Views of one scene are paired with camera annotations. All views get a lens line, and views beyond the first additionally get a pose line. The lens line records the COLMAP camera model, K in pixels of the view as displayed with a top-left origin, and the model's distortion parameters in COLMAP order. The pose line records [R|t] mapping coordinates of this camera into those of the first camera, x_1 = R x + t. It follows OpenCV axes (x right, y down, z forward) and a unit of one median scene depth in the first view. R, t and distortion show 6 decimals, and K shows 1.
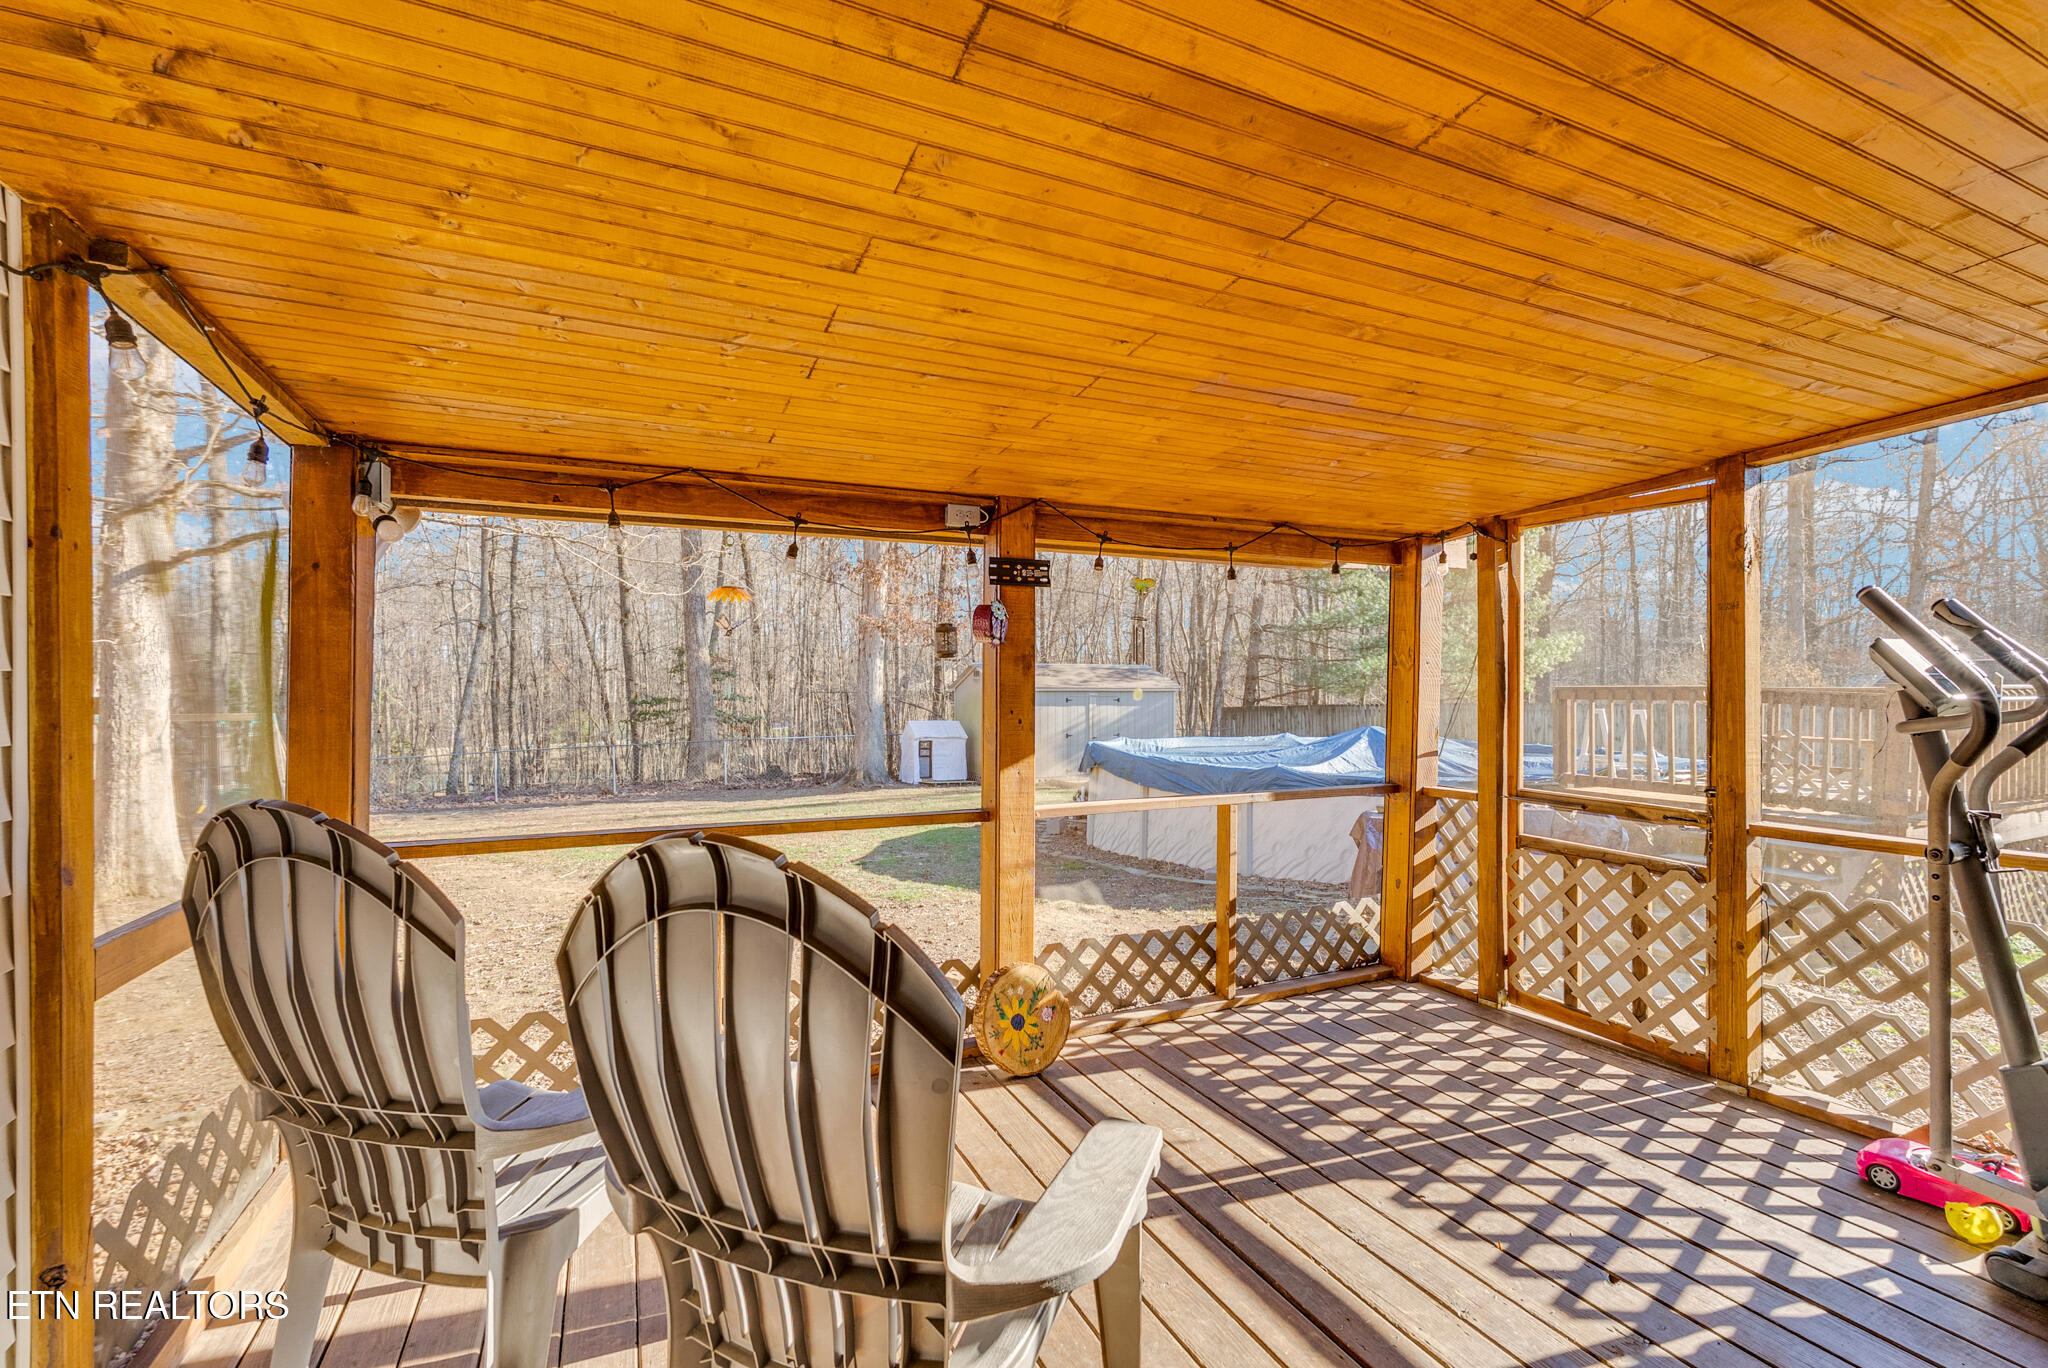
lens RADIAL K [[896.1, 0, 1037.6], [0, 896.1, 691.6], [0, 0, 1]] dist [-0.007514, -0.000085]
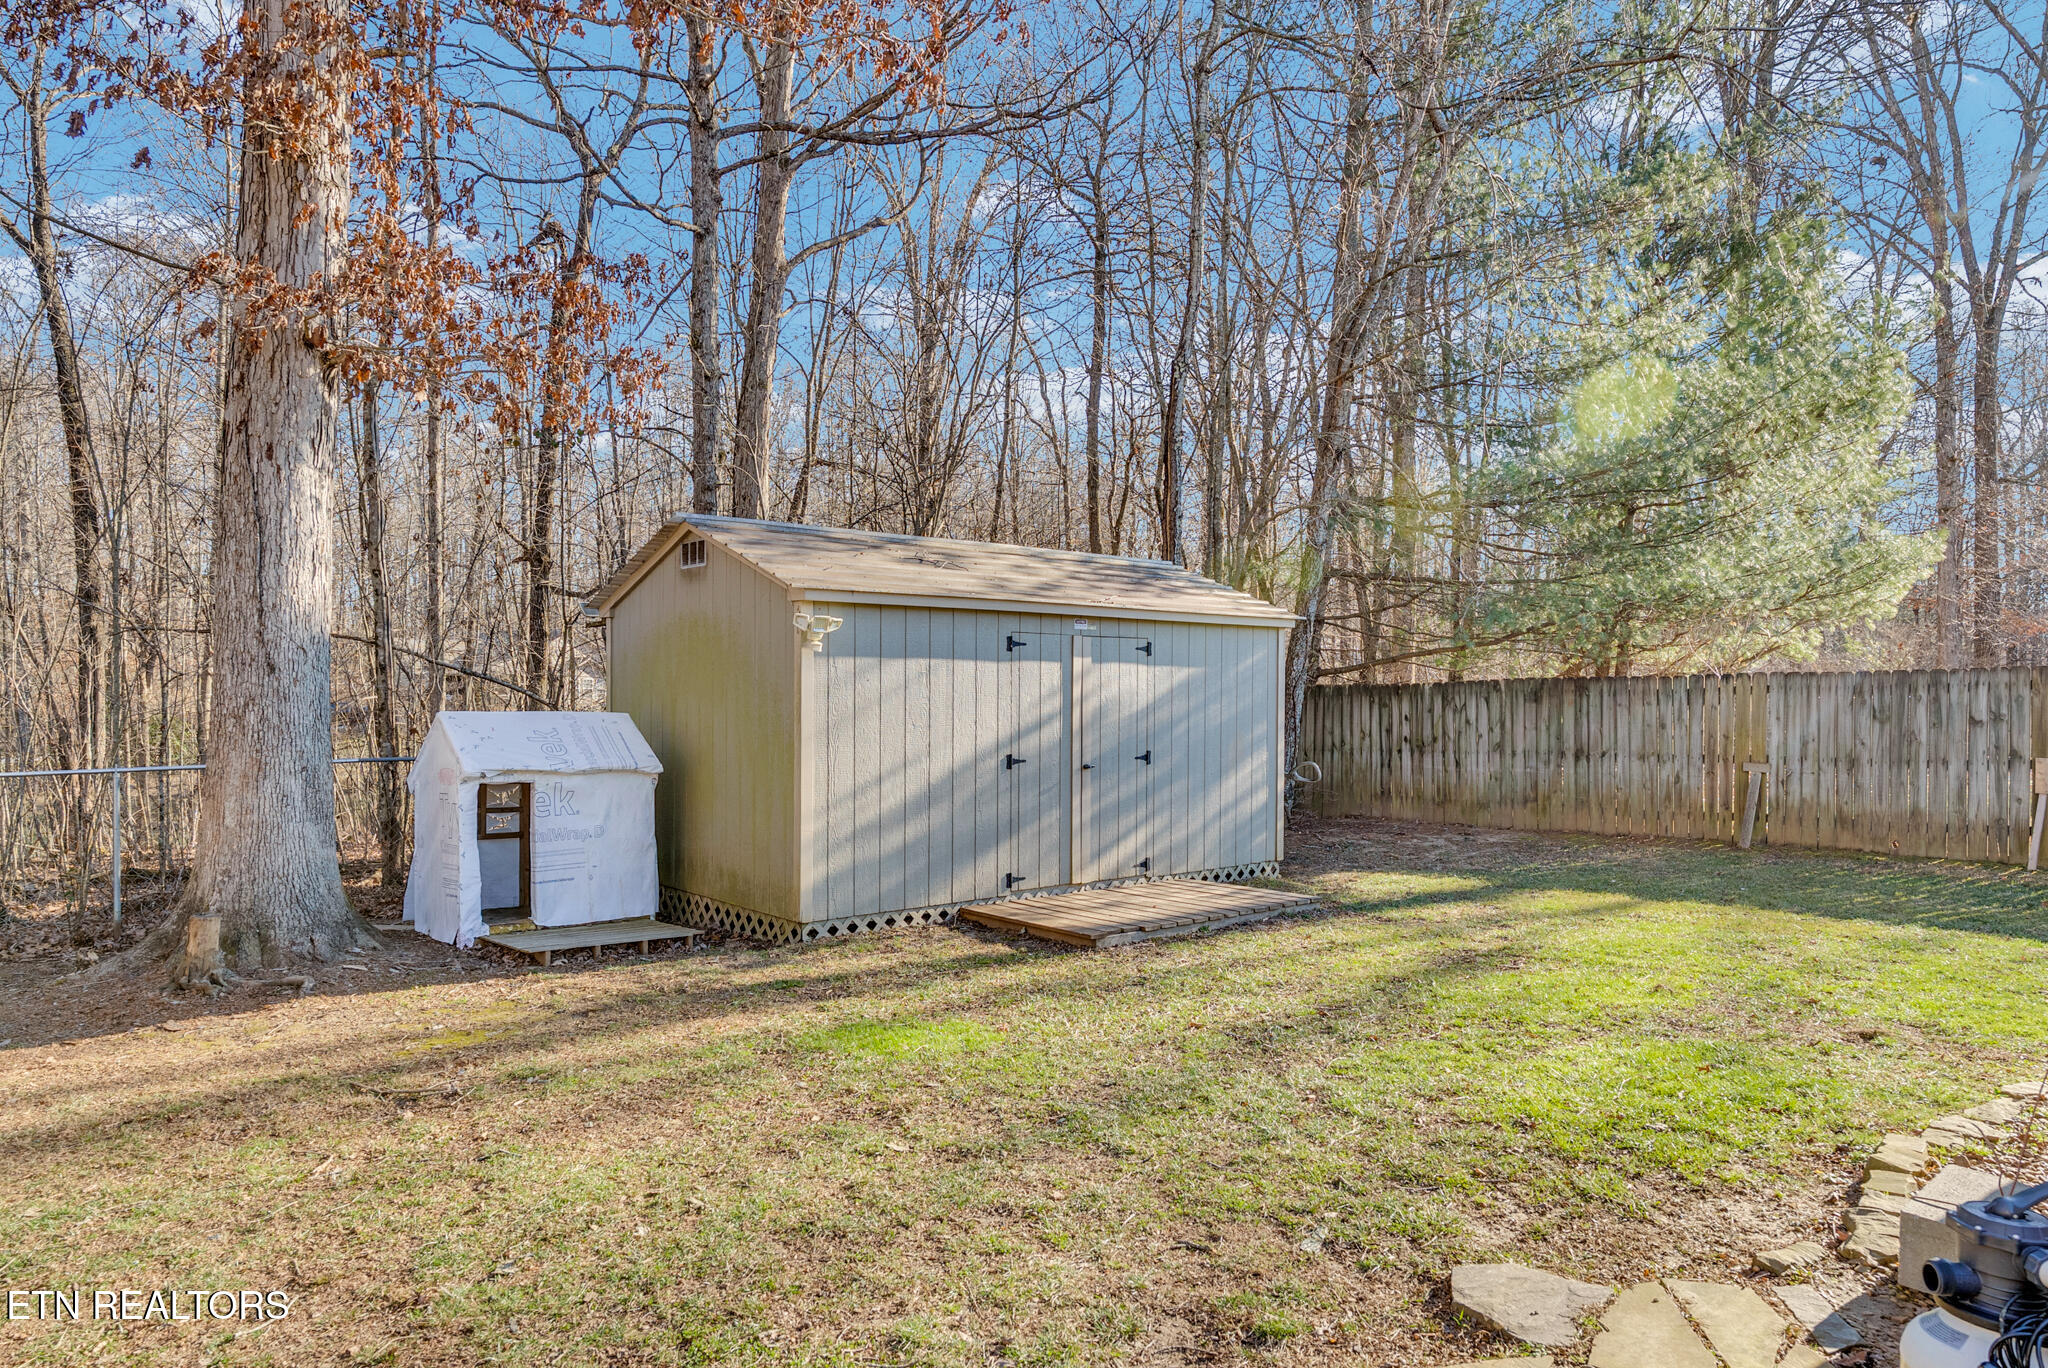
lens RADIAL K [[1252.0, 0, 1024.0], [0, 1252.0, 684.0], [0, 0, 1]] dist [0.000170, -0.000054]
pose [[0.961413, 0.010746, 0.274899, -0.078234], [-0.010262, 0.999942, -0.003197, 0.024988], [-0.274918, 0.000253, 0.961468, 0.590373]]
